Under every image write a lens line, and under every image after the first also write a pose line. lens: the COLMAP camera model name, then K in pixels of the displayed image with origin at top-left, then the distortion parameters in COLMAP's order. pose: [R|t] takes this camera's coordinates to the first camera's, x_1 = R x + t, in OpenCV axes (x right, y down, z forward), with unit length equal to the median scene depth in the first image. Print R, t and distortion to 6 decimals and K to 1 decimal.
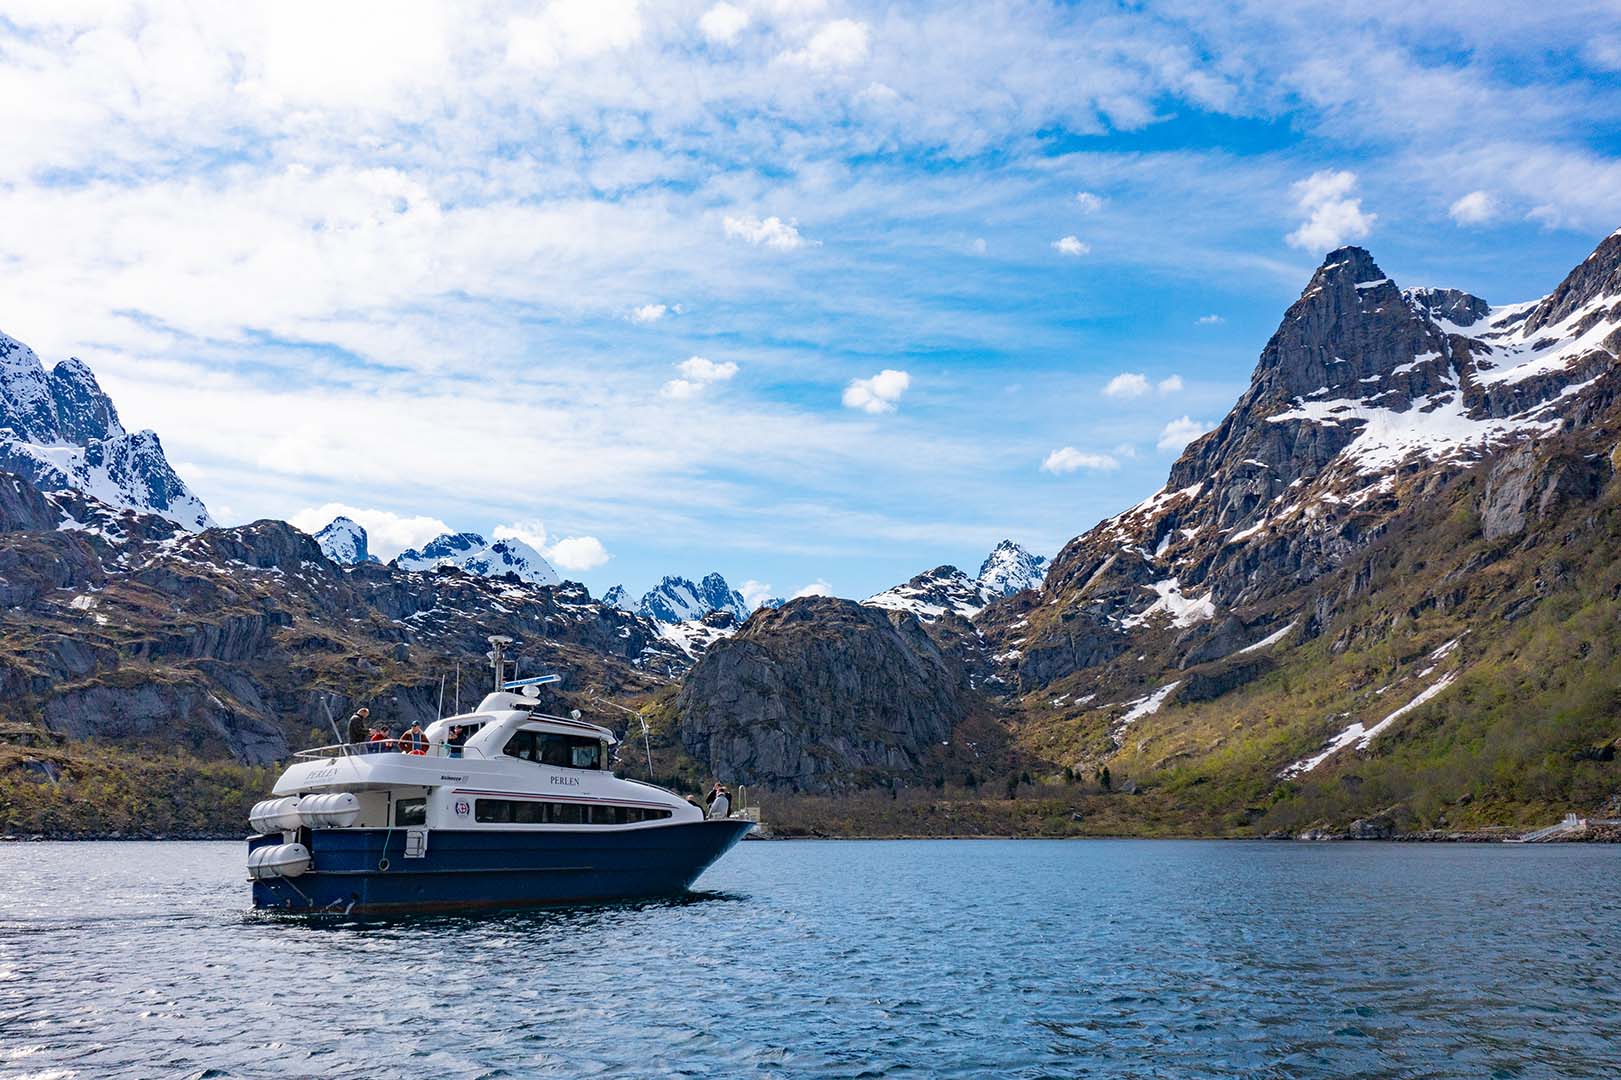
lens RADIAL K [[1297.4, 0, 810.7], [0, 1297.4, 538.5], [0, 0, 1]] dist [0.003070, 0.004114]
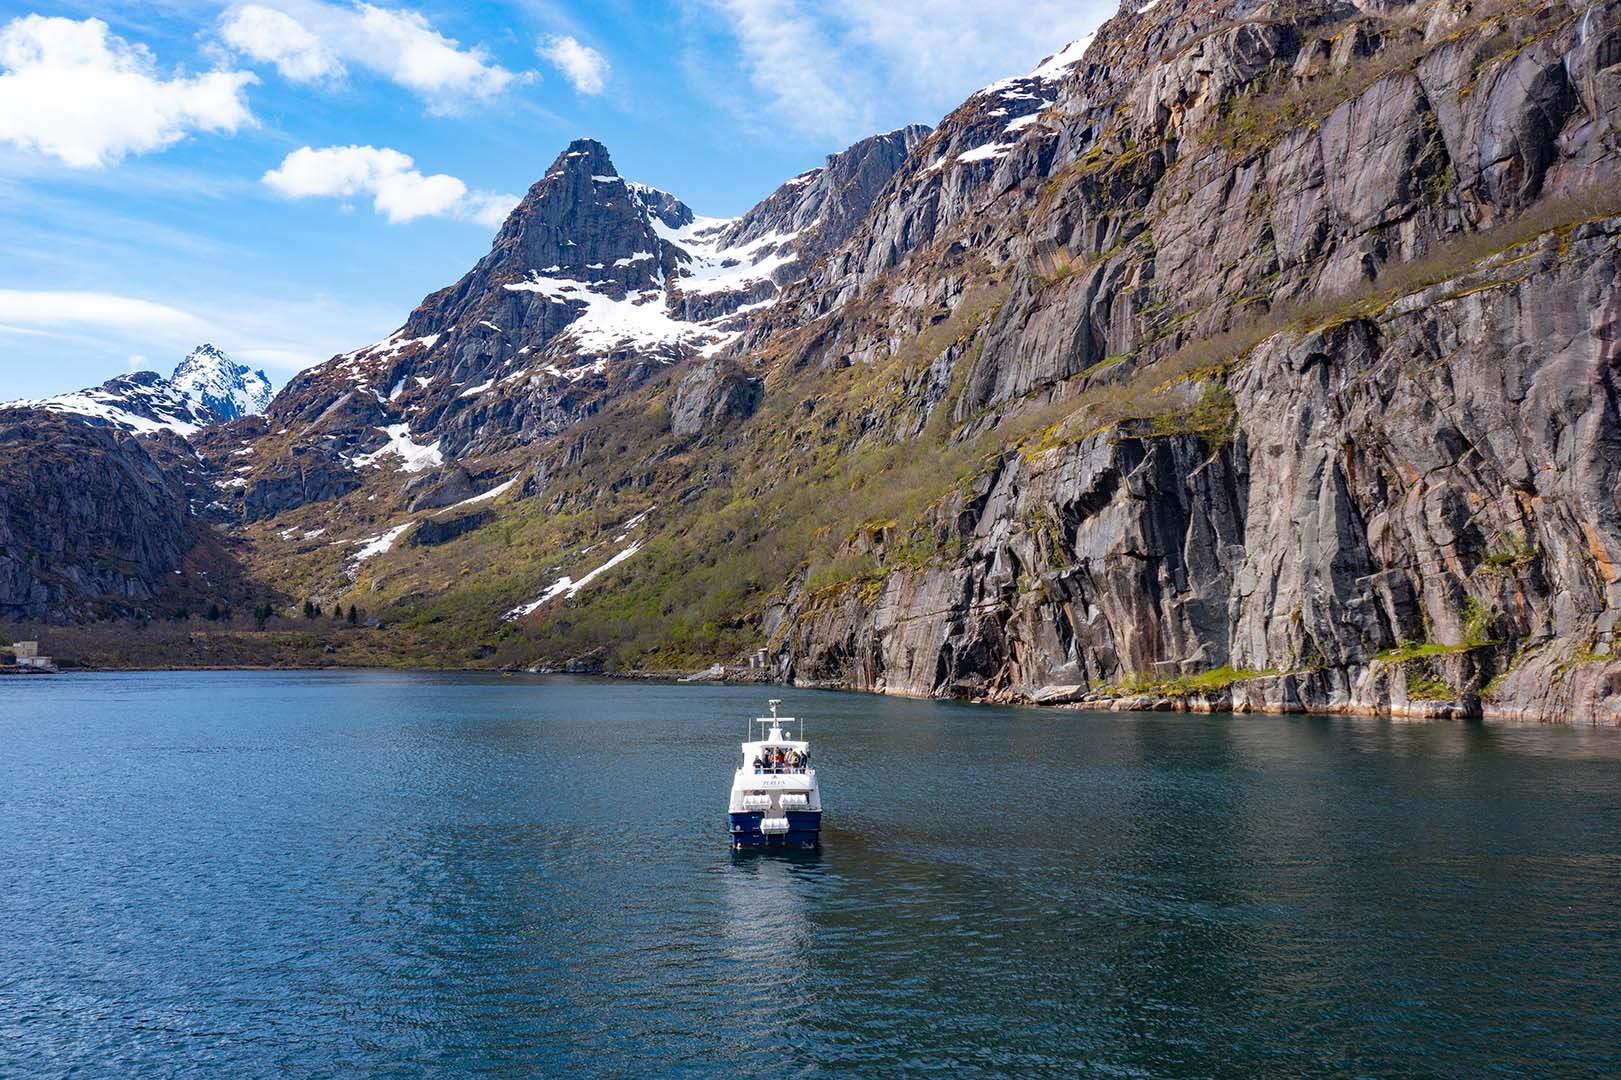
lens RADIAL K [[1297.4, 0, 810.8], [0, 1297.4, 540.3], [0, 0, 1]] dist [0.003070, 0.004114]
pose [[0.820413, 0.056039, 0.569019, -0.058862], [-0.133996, 0.986315, 0.096059, -0.026299], [-0.555849, -0.155054, 0.816695, -0.086264]]
